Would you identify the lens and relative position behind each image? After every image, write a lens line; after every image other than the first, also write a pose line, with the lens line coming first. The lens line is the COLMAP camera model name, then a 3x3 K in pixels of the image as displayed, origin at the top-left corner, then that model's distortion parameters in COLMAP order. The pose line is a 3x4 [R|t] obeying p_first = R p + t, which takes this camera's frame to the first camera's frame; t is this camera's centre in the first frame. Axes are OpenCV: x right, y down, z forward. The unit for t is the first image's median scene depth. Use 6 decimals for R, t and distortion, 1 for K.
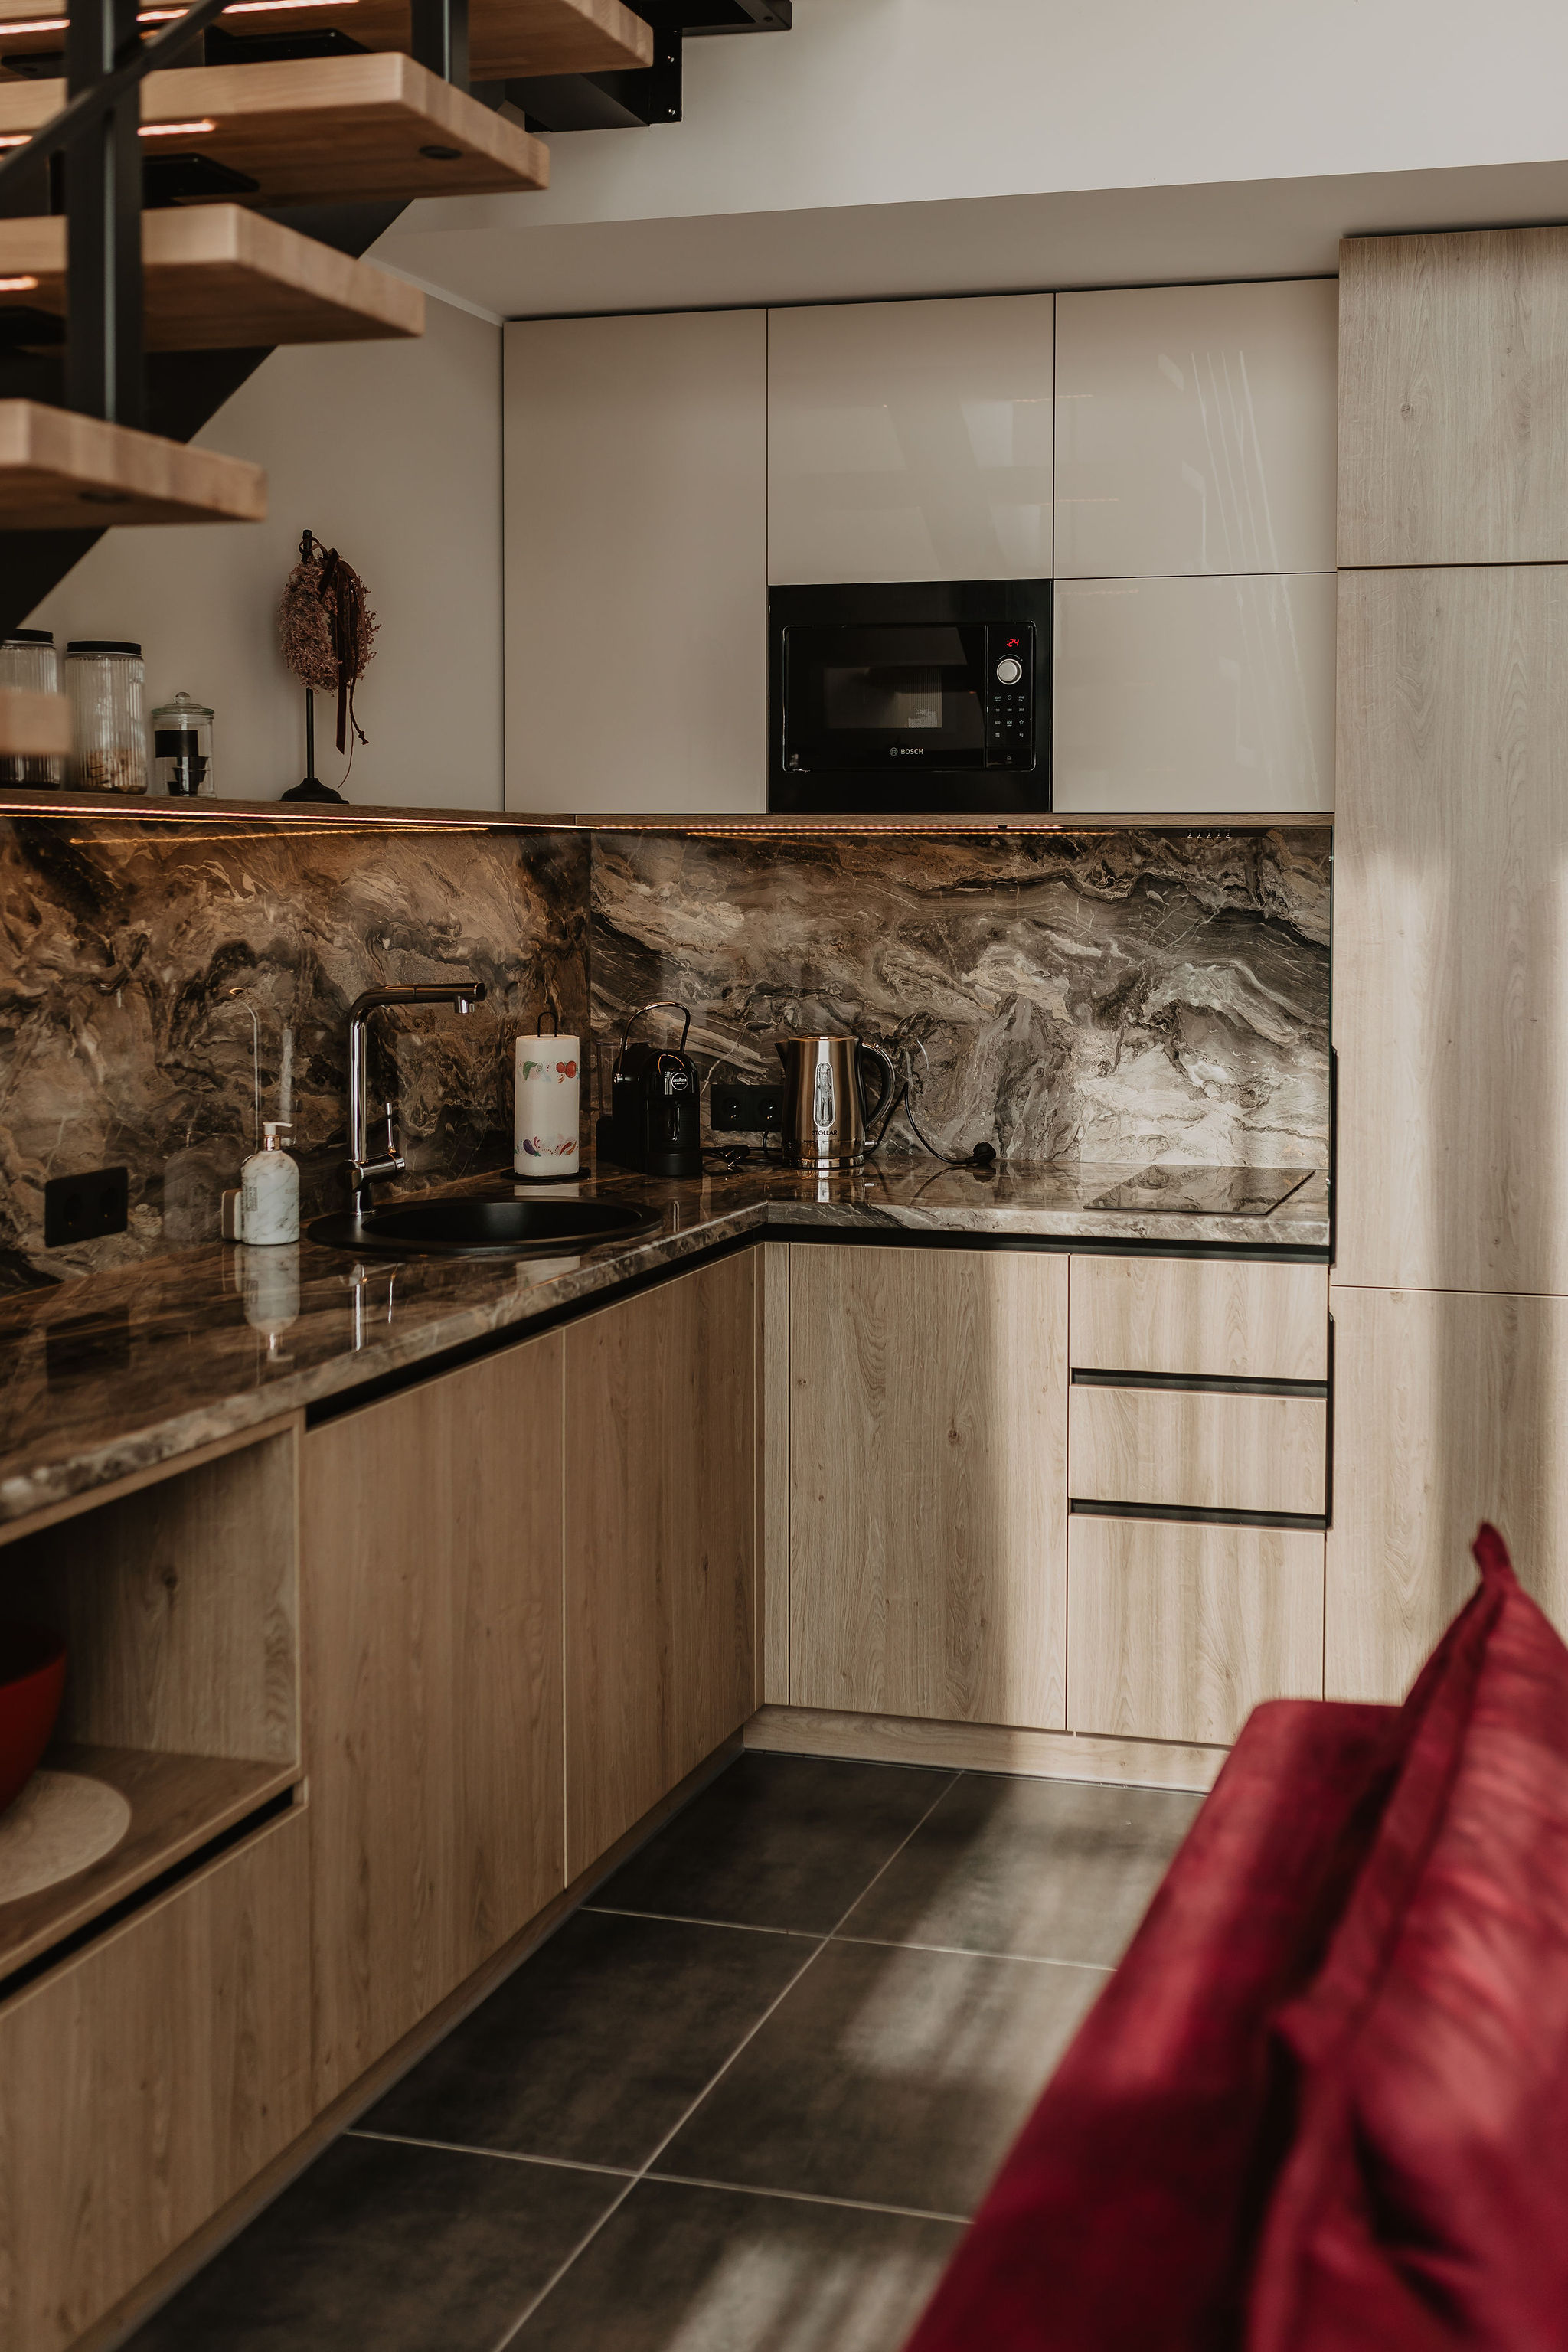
lens RADIAL K [[2928.4, 0, 784.0], [0, 2928.4, 1176.0], [0, 0, 1]] dist [-0.006172, -0.004216]
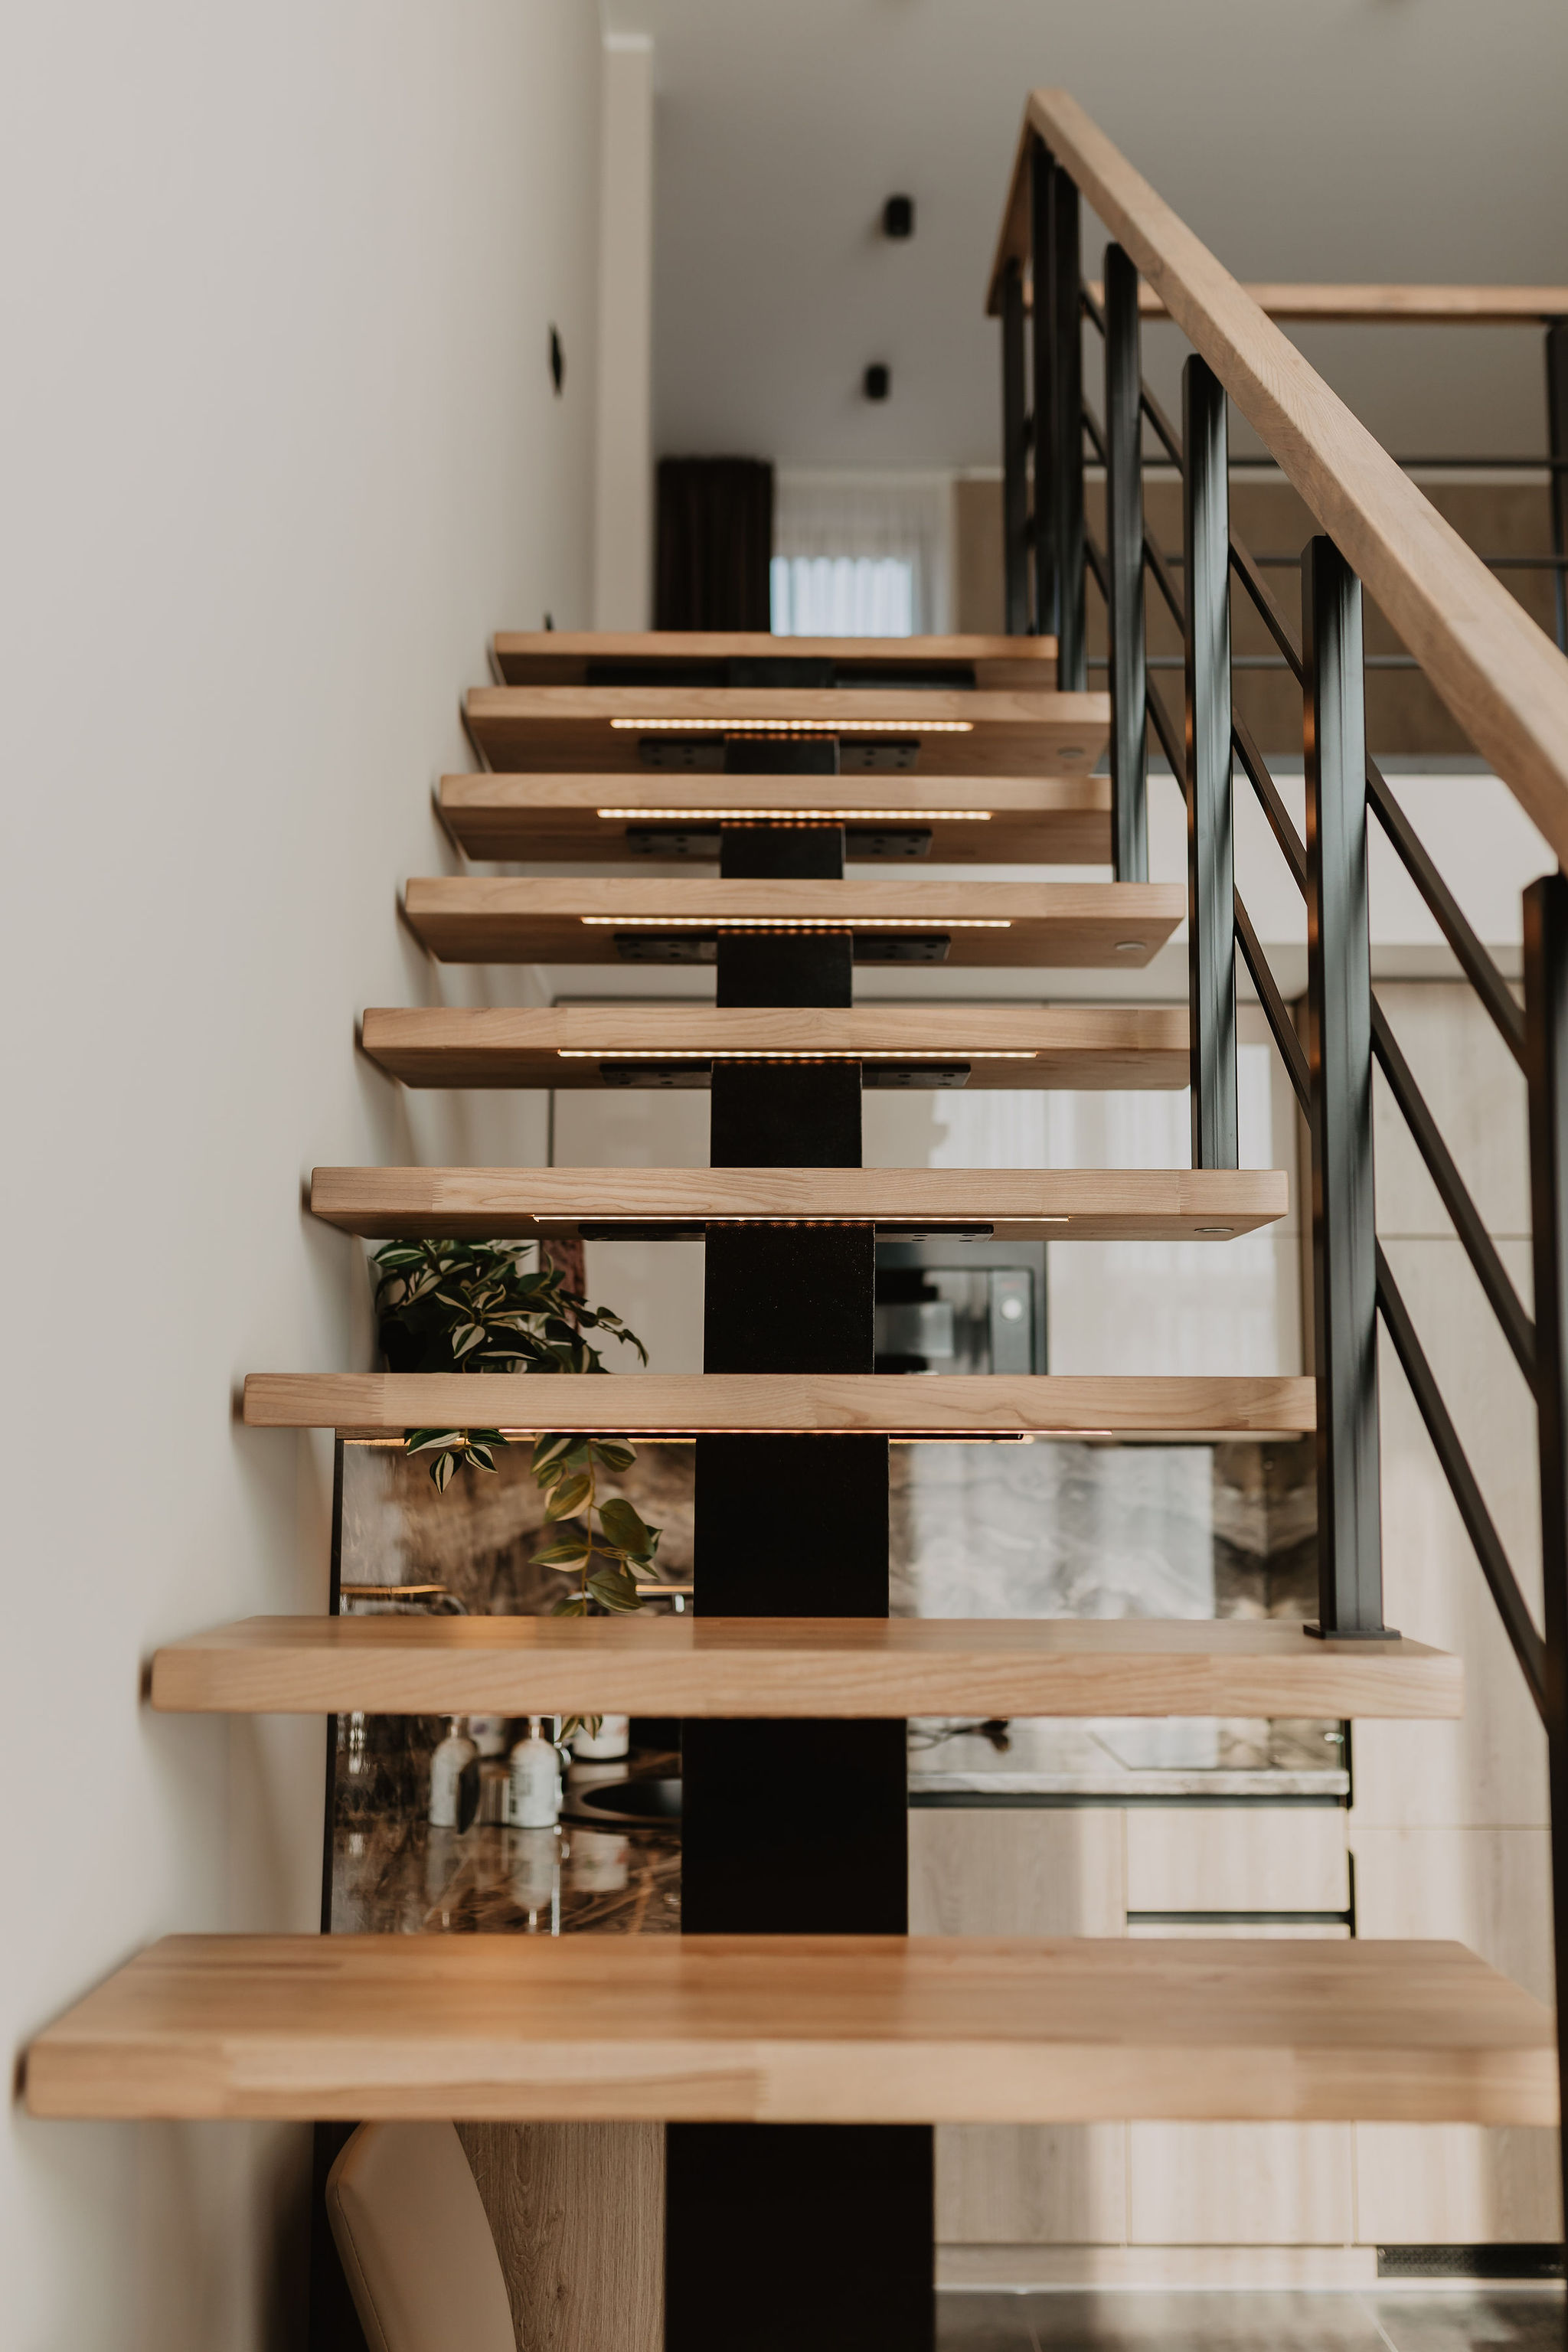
lens RADIAL K [[2928.4, 0, 784.0], [0, 2928.4, 1176.0], [0, 0, 1]] dist [-0.006172, -0.004216]
pose [[0.953449, 0.025929, 0.300436, -0.383442], [0.032954, 0.981371, -0.189277, -0.004566], [-0.299747, 0.190367, 0.934833, -0.087937]]
